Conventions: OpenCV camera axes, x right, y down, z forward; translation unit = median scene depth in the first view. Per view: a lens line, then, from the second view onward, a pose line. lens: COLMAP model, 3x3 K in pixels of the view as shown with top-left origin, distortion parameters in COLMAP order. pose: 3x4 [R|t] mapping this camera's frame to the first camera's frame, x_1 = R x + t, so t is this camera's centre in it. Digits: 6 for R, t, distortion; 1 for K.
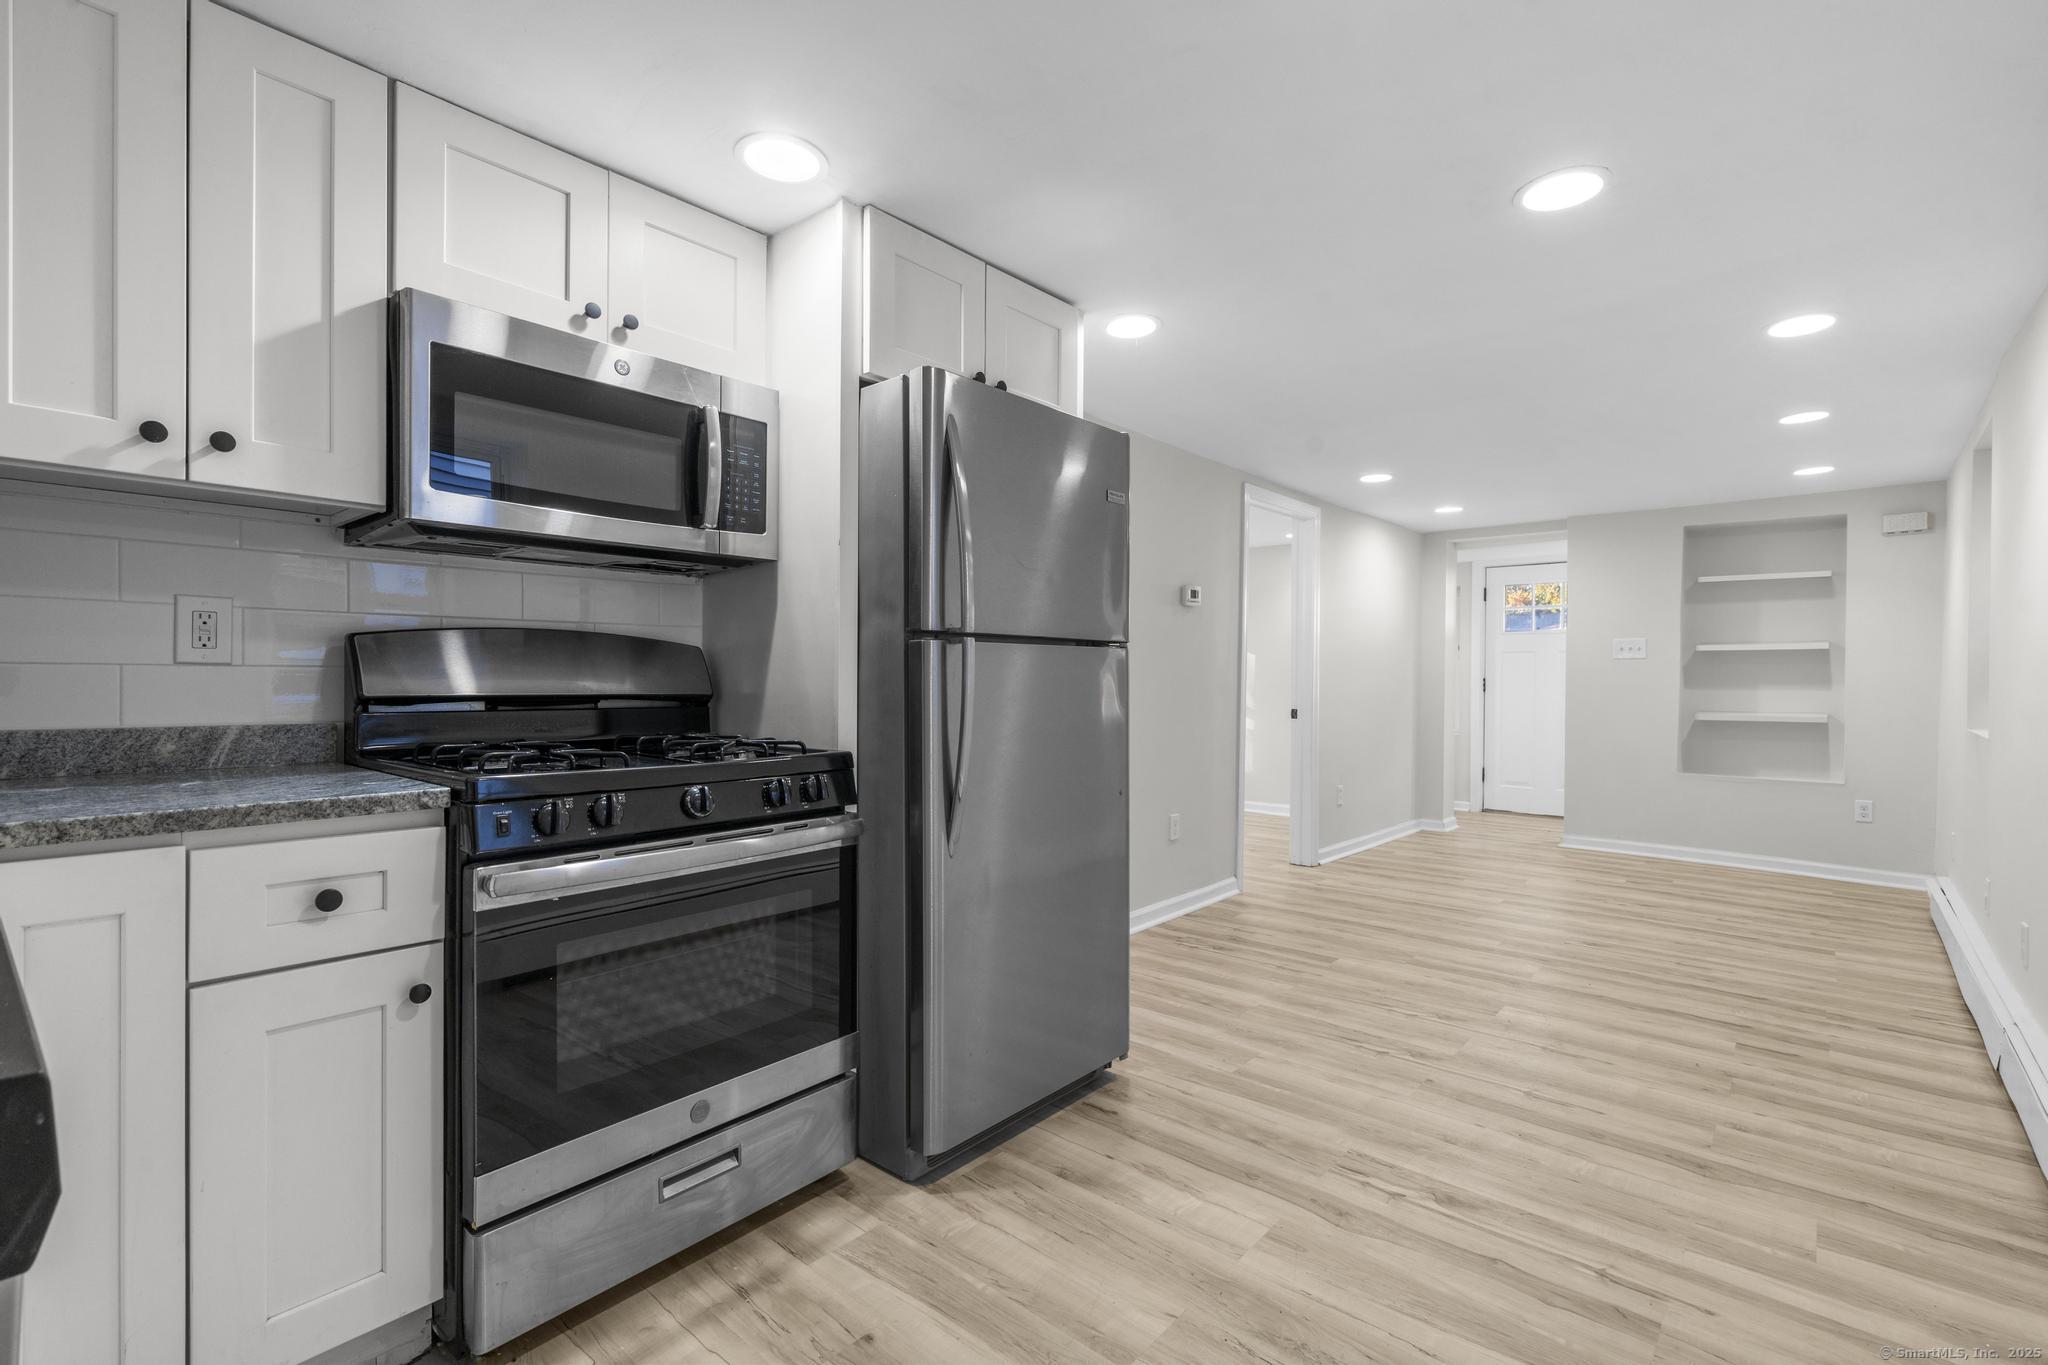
lens RADIAL K [[914.1, 0, 1021.9], [0, 914.1, 686.5], [0, 0, 1]] dist [-0.003616, 0.001385]
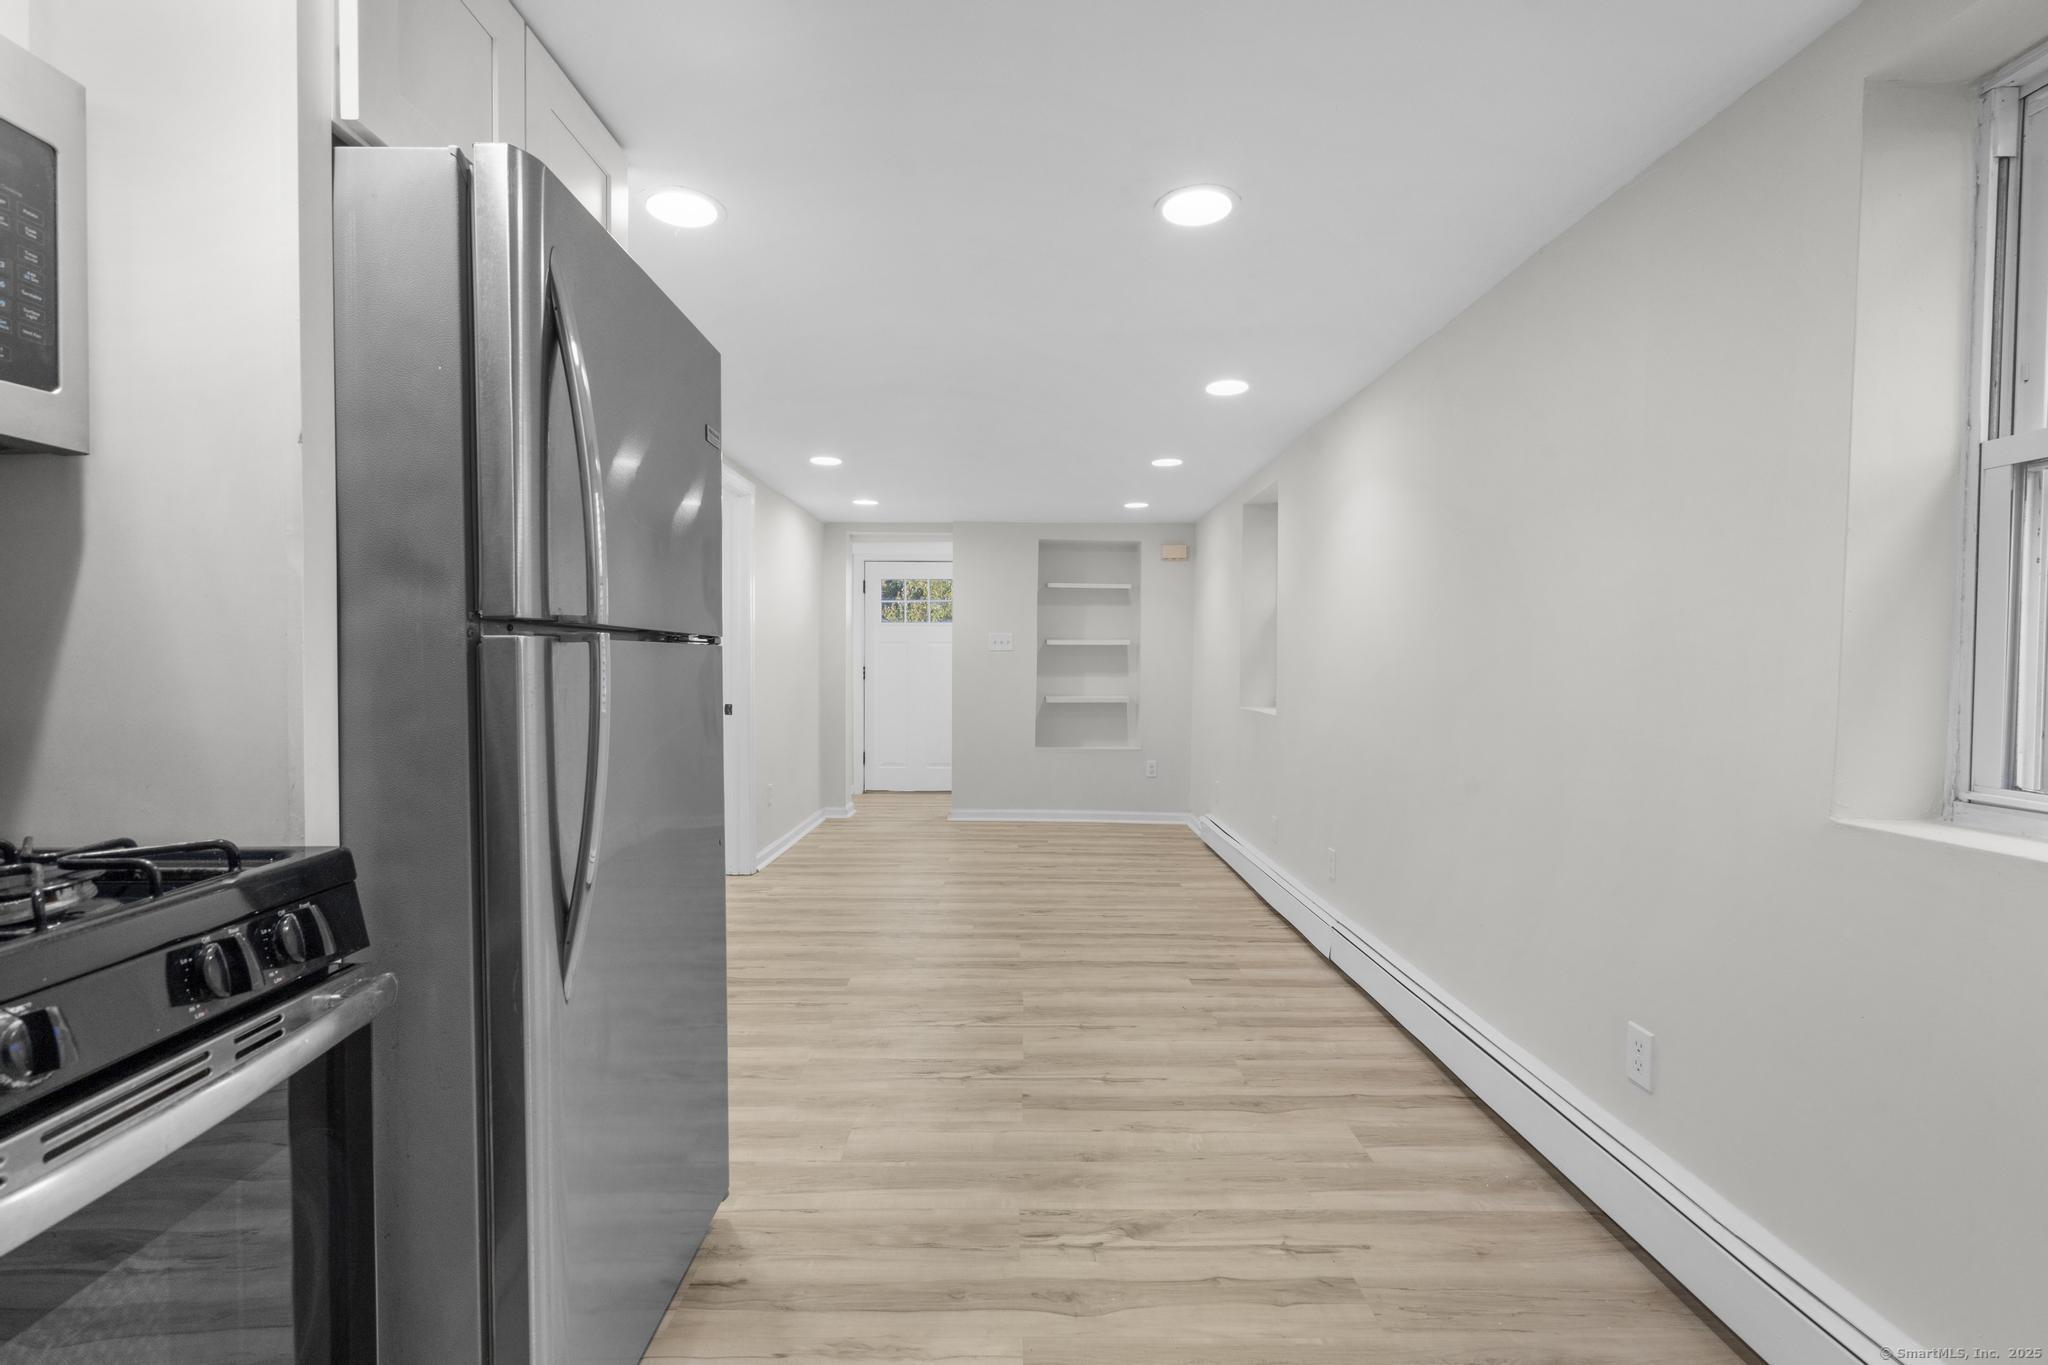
lens RADIAL K [[916.1, 0, 1023.3], [0, 916.1, 686.6], [0, 0, 1]] dist [-0.003944, 0.001237]
pose [[0.742580, -0.018027, 0.669515, -0.177727], [0.004925, 0.999758, 0.021456, -0.020677], [-0.669739, -0.012635, 0.742489, 0.258317]]
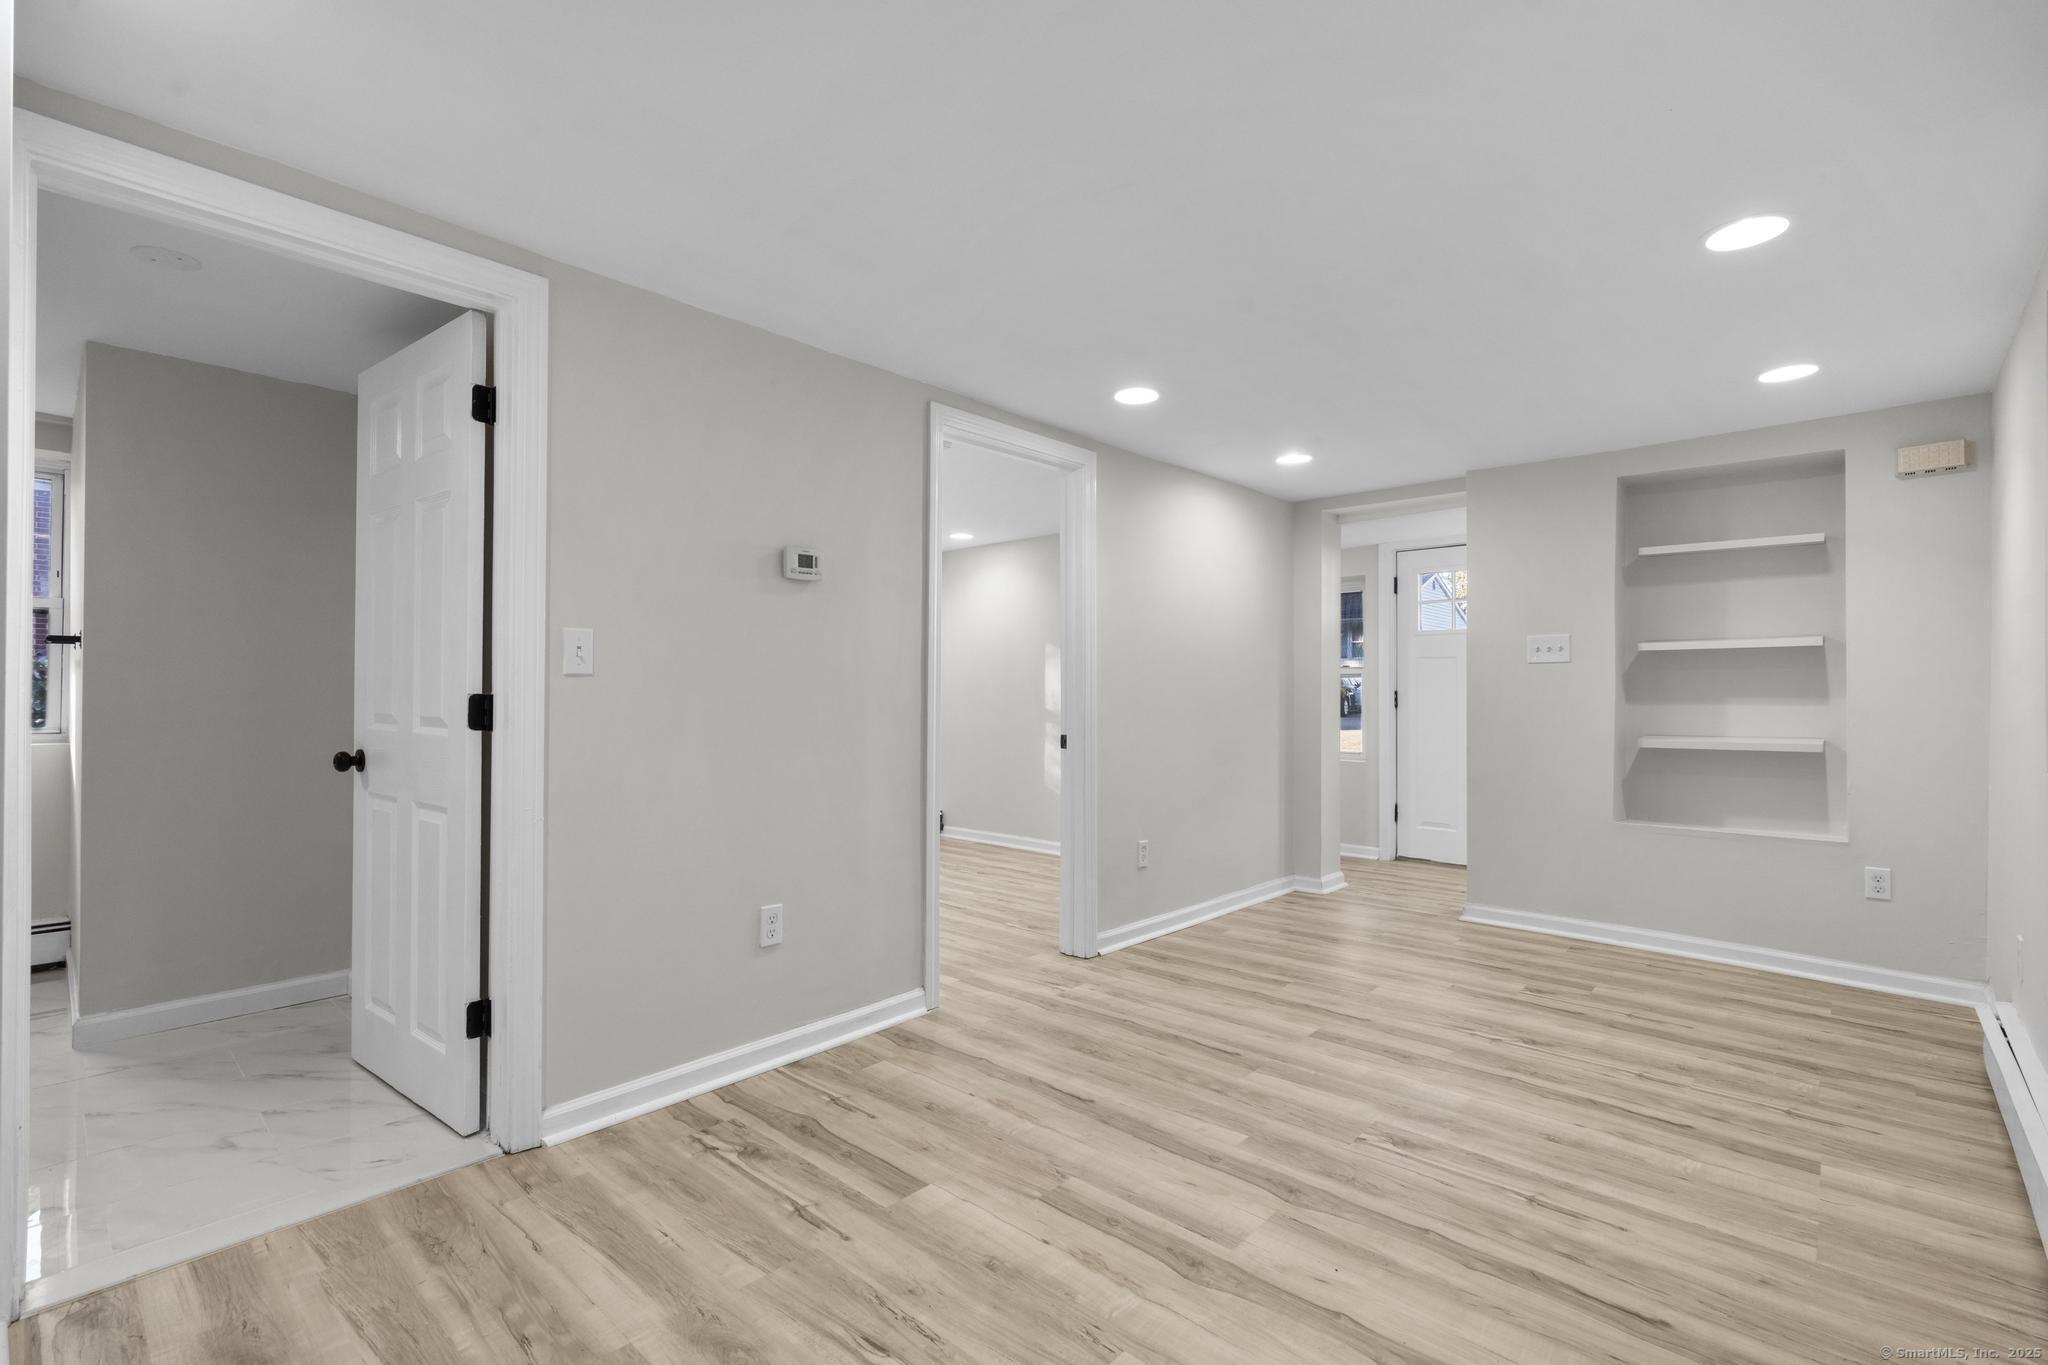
lens RADIAL K [[914.1, 0, 1021.9], [0, 914.1, 686.5], [0, 0, 1]] dist [-0.003616, 0.001385]
pose [[0.999830, -0.004794, -0.017787, 0.539062], [0.004479, 0.999833, -0.017727, -0.001206], [0.017869, 0.017645, 0.999685, 0.554944]]
